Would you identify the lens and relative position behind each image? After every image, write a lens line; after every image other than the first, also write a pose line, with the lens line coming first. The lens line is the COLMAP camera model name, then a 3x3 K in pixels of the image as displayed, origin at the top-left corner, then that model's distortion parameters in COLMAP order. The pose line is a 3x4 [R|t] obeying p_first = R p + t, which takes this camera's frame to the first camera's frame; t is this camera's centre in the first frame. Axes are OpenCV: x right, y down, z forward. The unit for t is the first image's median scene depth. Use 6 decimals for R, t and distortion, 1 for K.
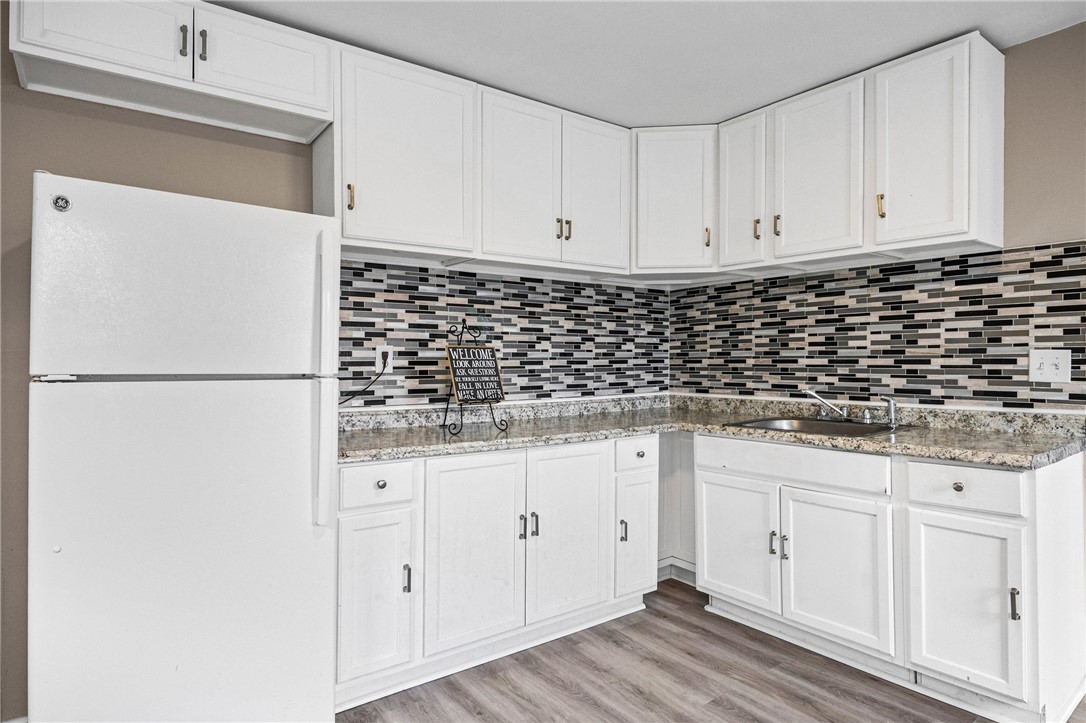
lens RADIAL K [[623.0, 0, 542.6], [0, 623.0, 356.4], [0, 0, 1]] dist [-0.001848, -0.000890]
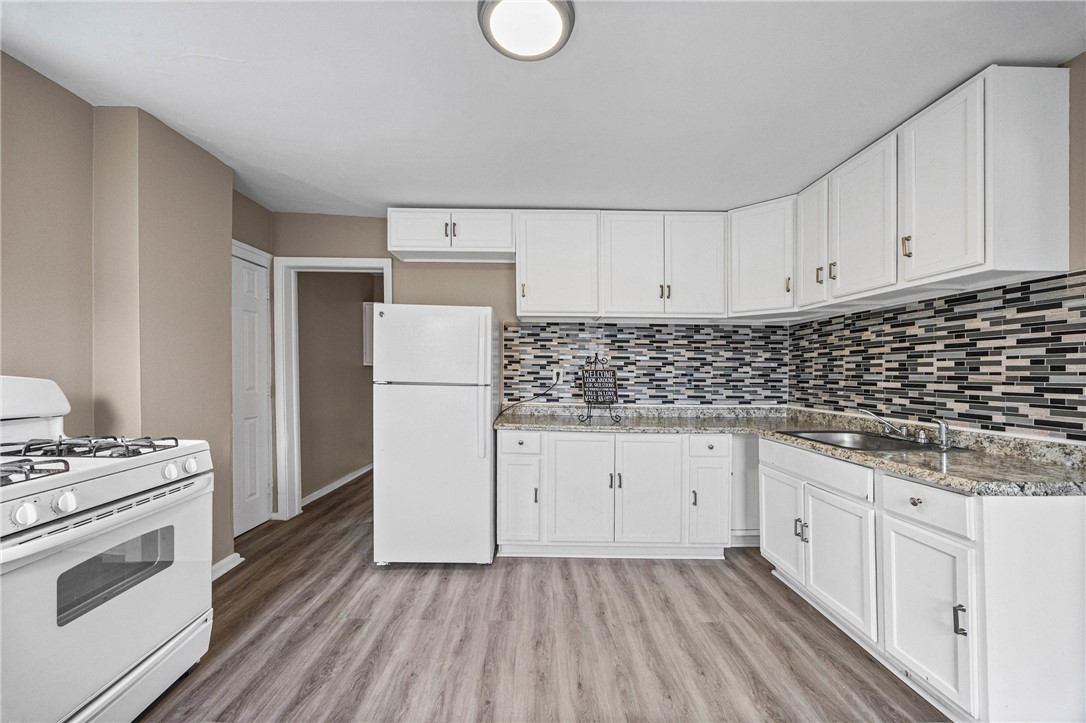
lens RADIAL K [[419.2, 0, 523.0], [0, 419.2, 376.2], [0, 0, 1]] dist [0.002516, 0.000161]
pose [[0.796813, 0.017552, -0.603970, 0.391021], [-0.010870, 0.999833, 0.014715, -0.012347], [0.604128, -0.005160, 0.796871, -0.012192]]
